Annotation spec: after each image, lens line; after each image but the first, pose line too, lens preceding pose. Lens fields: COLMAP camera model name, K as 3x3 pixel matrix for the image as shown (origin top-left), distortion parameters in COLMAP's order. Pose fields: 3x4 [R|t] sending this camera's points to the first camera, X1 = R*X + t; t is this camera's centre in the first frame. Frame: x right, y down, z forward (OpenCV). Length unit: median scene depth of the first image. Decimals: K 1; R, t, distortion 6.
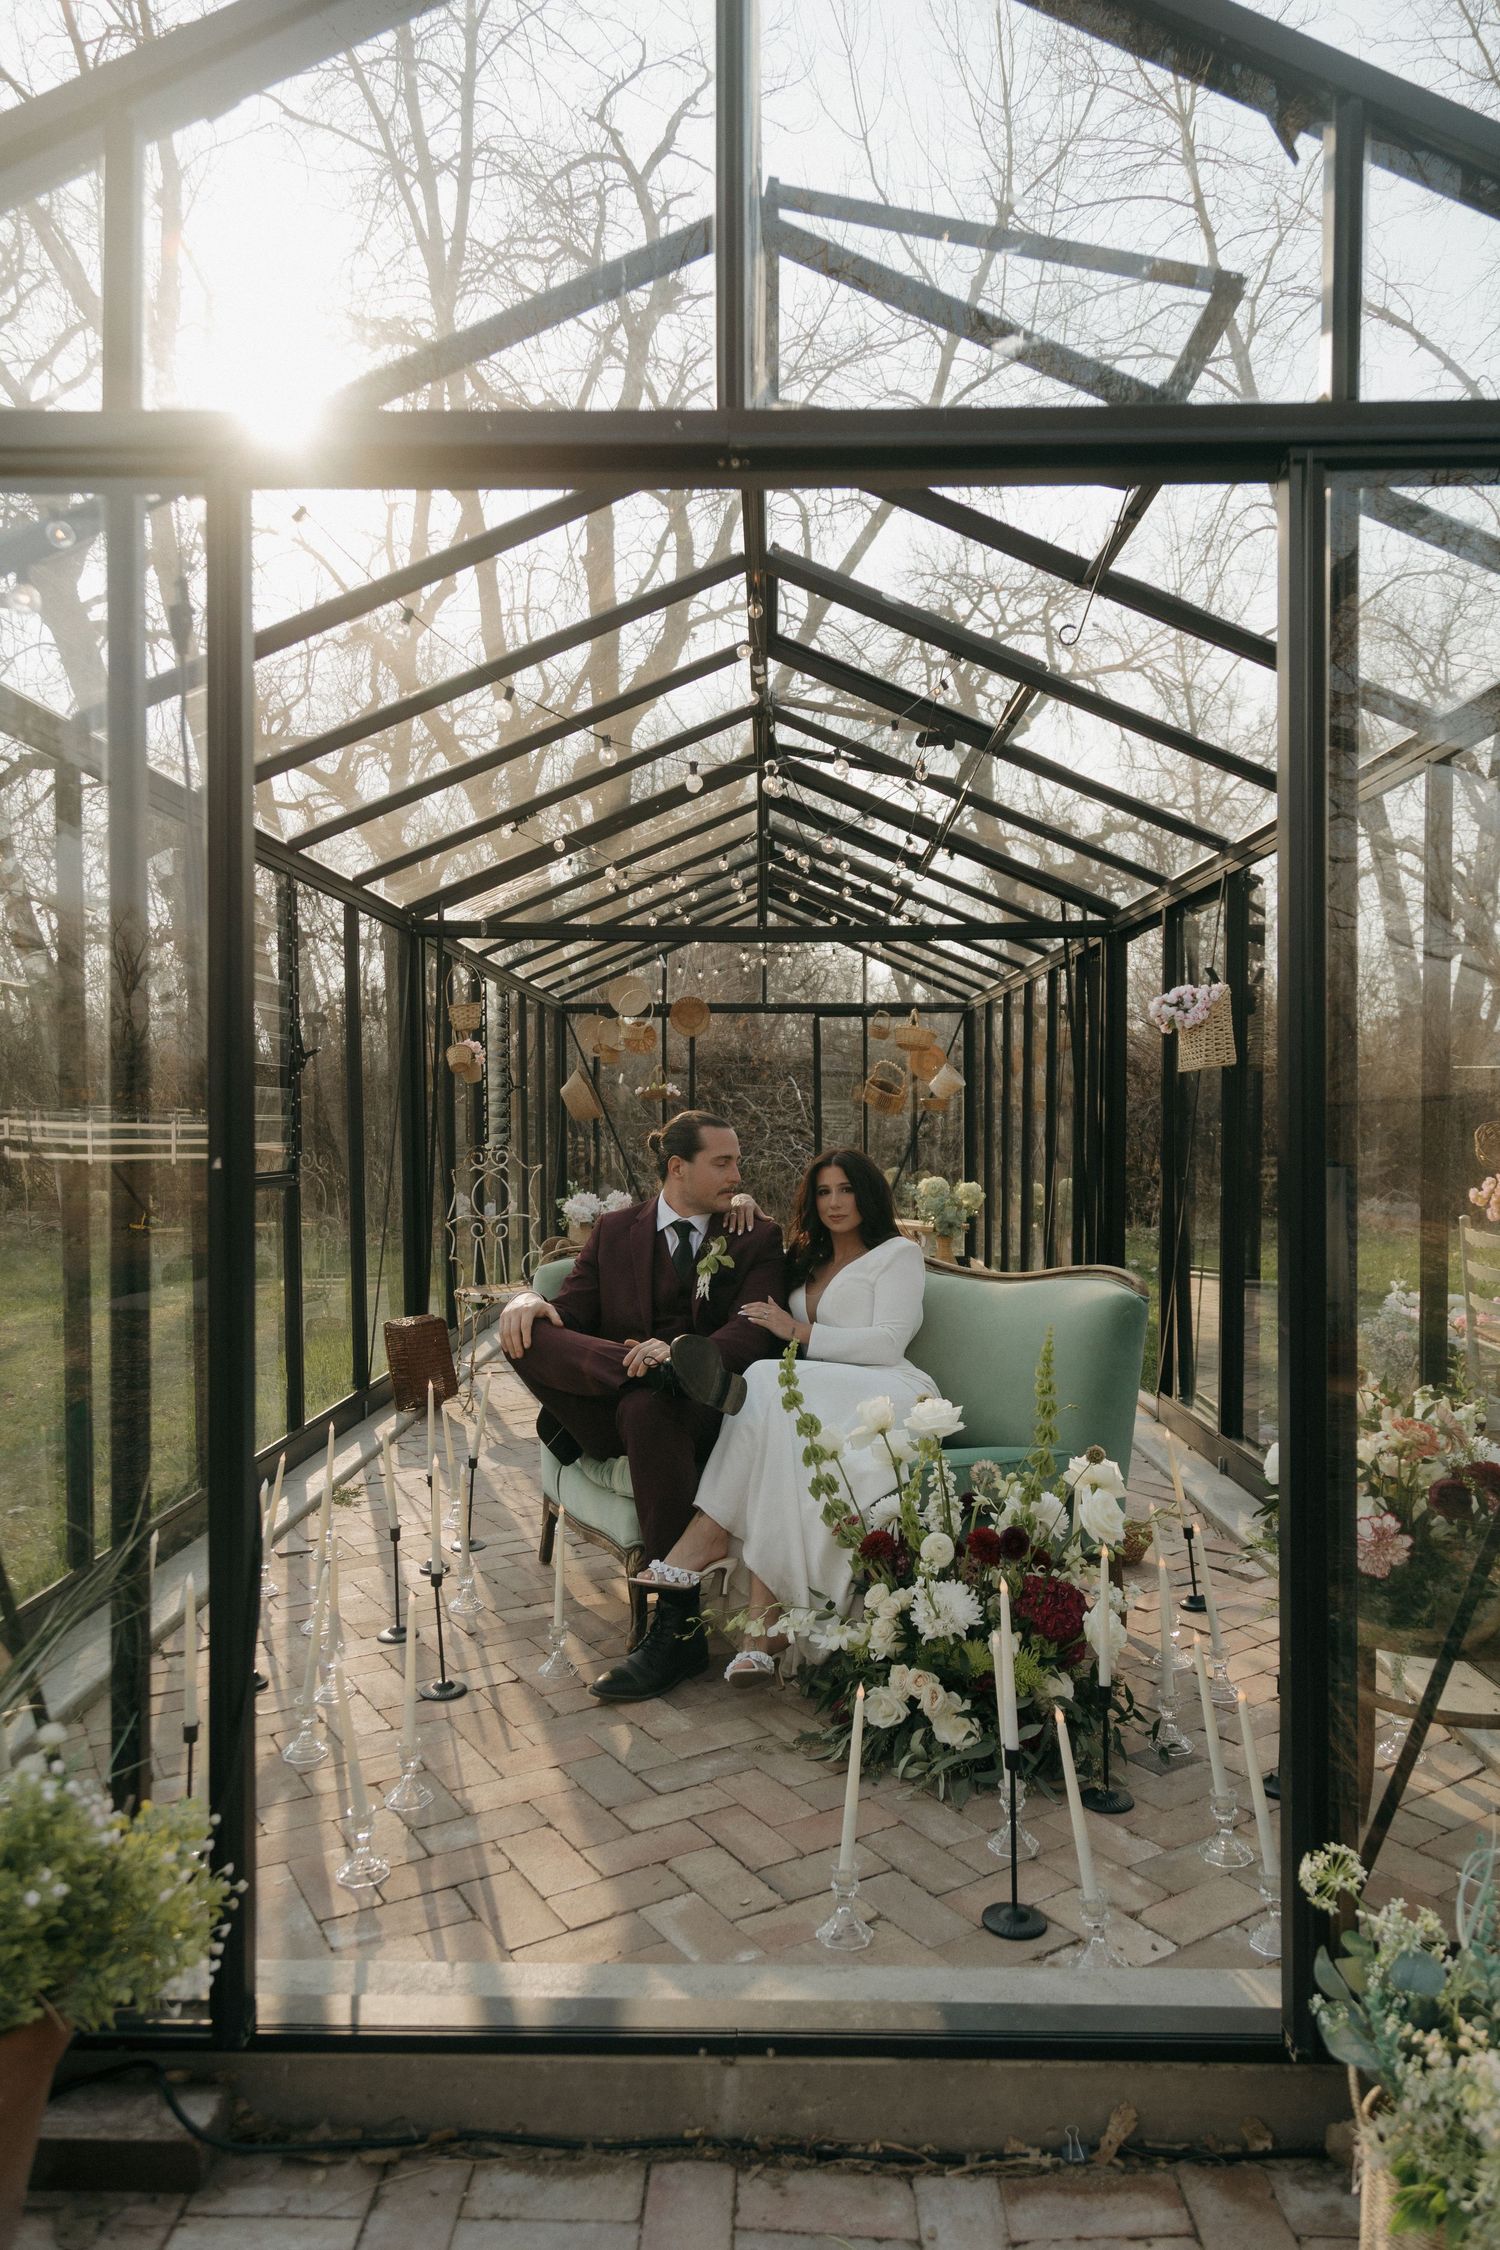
lens RADIAL K [[1481.0, 0, 746.6], [0, 1481.0, 1138.6], [0, 0, 1]] dist [0.004787, -0.000680]
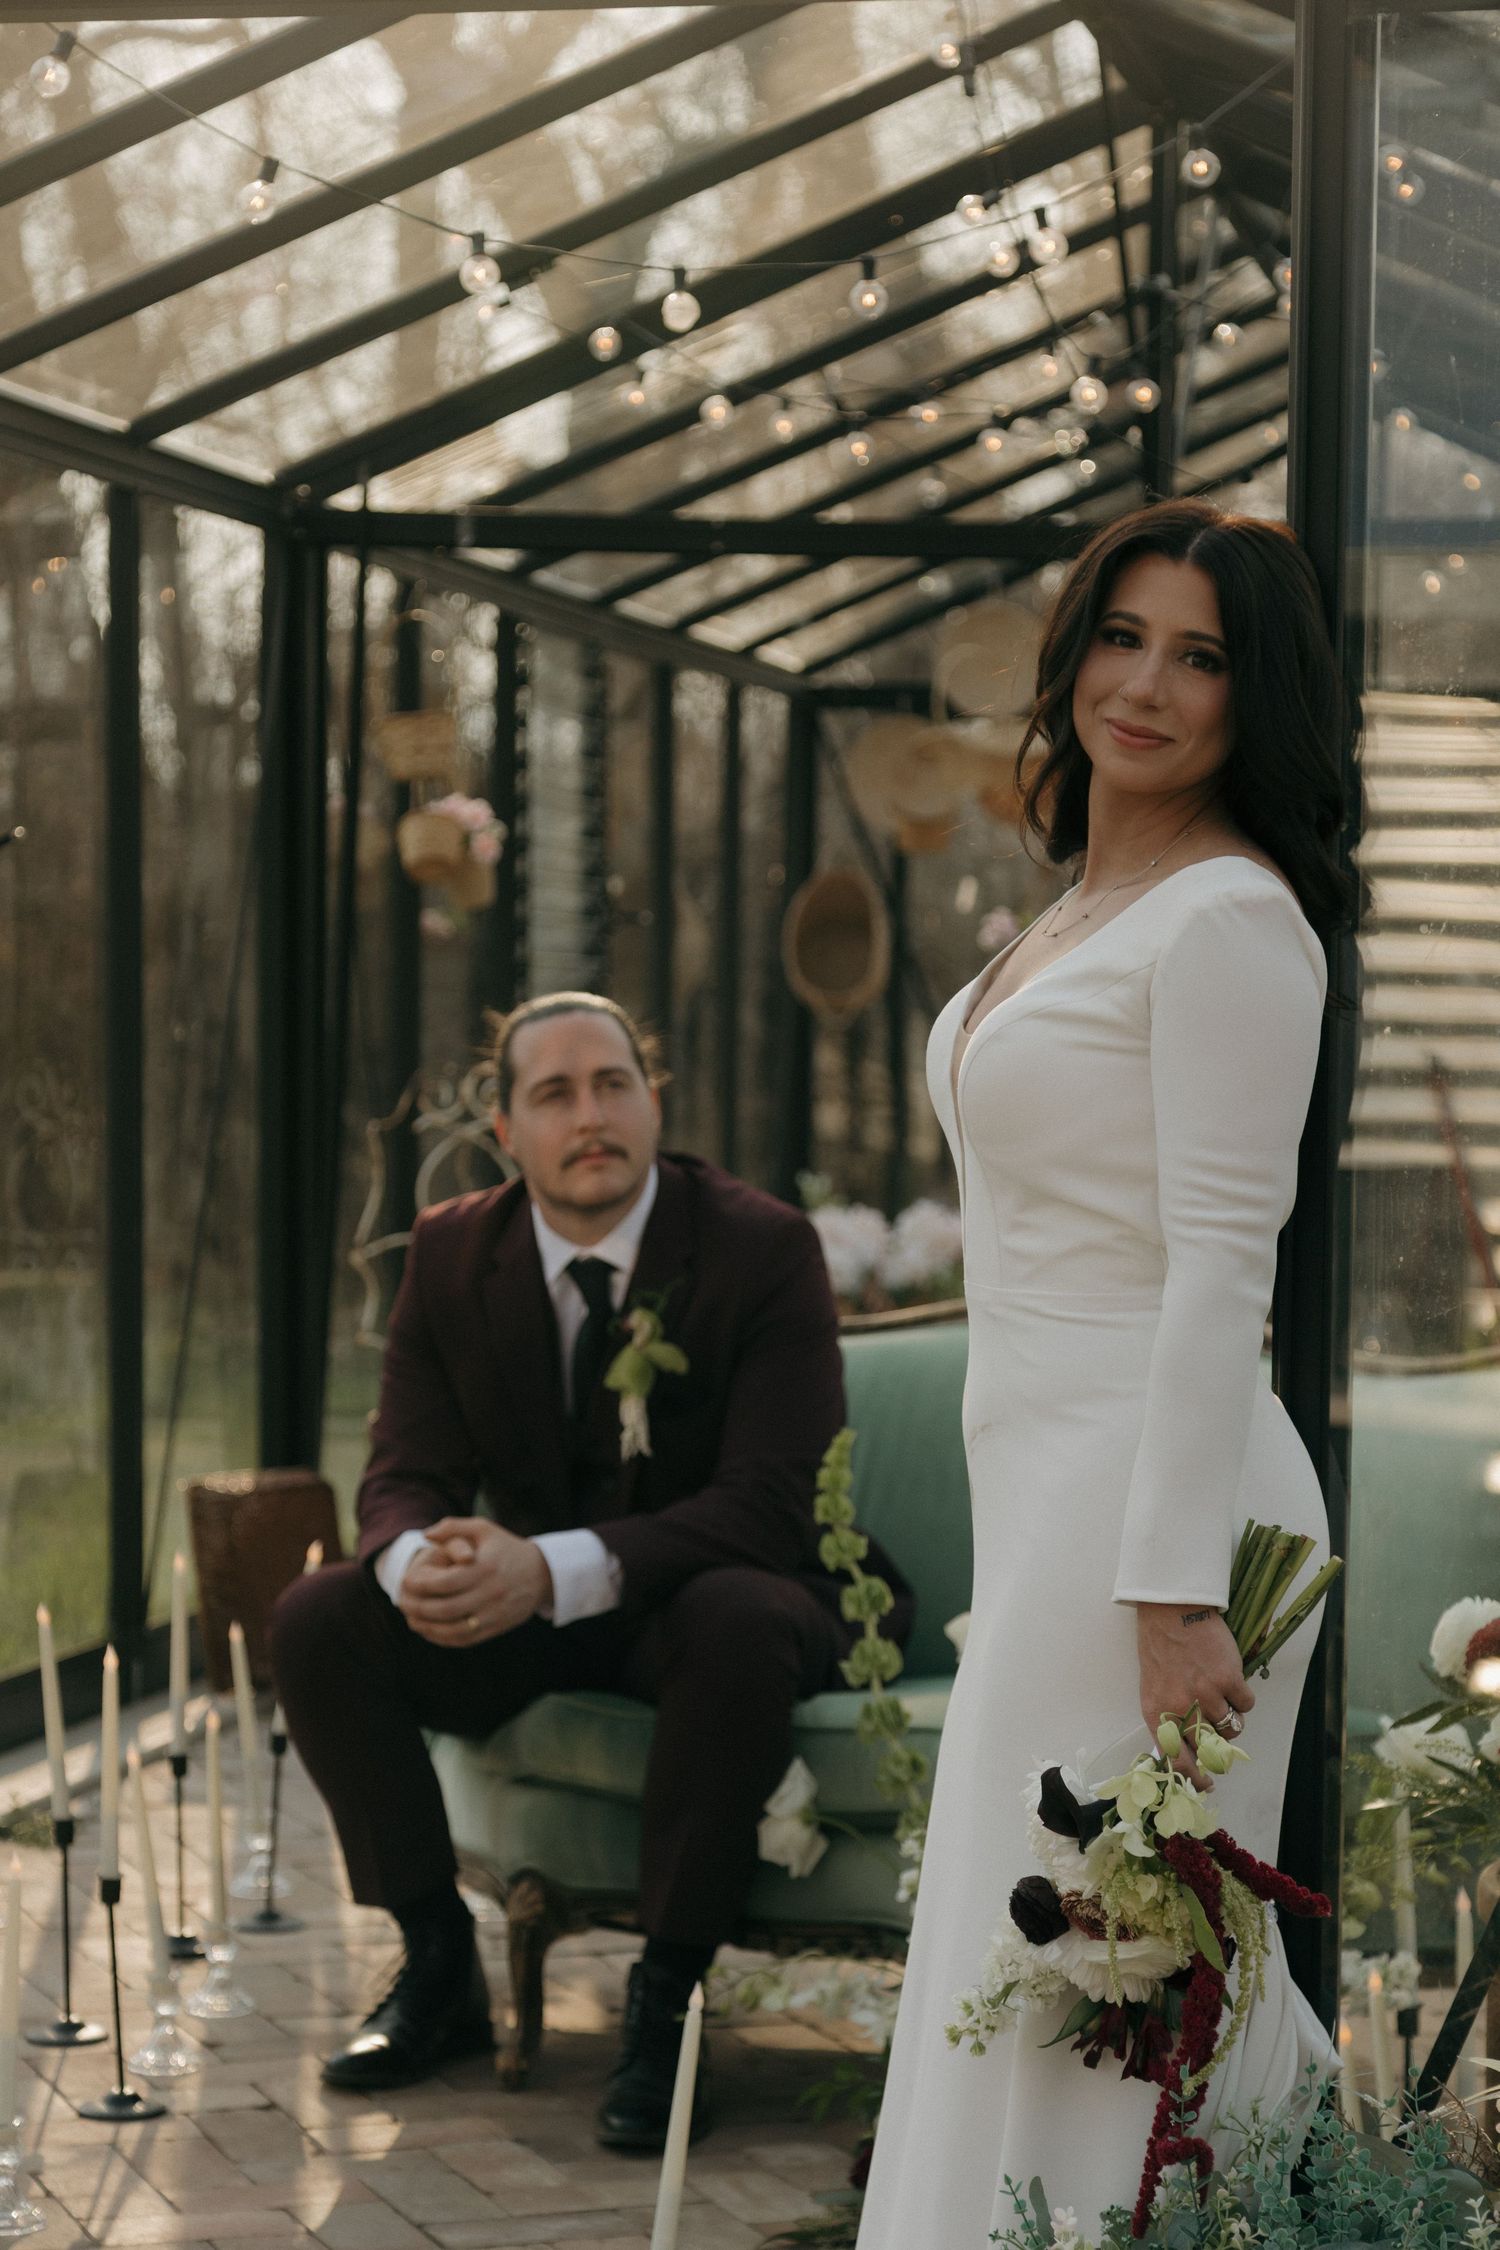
lens RADIAL K [[4914.9, 0, 750.0], [0, 4914.9, 1125.0], [0, 0, 1]] dist [-0.005720, -0.147402]
pose [[0.981538, 0.020150, -0.190204, 0.106932], [-0.018139, 0.999760, 0.012310, 0.002007], [0.190407, -0.008632, 0.981667, -0.205510]]
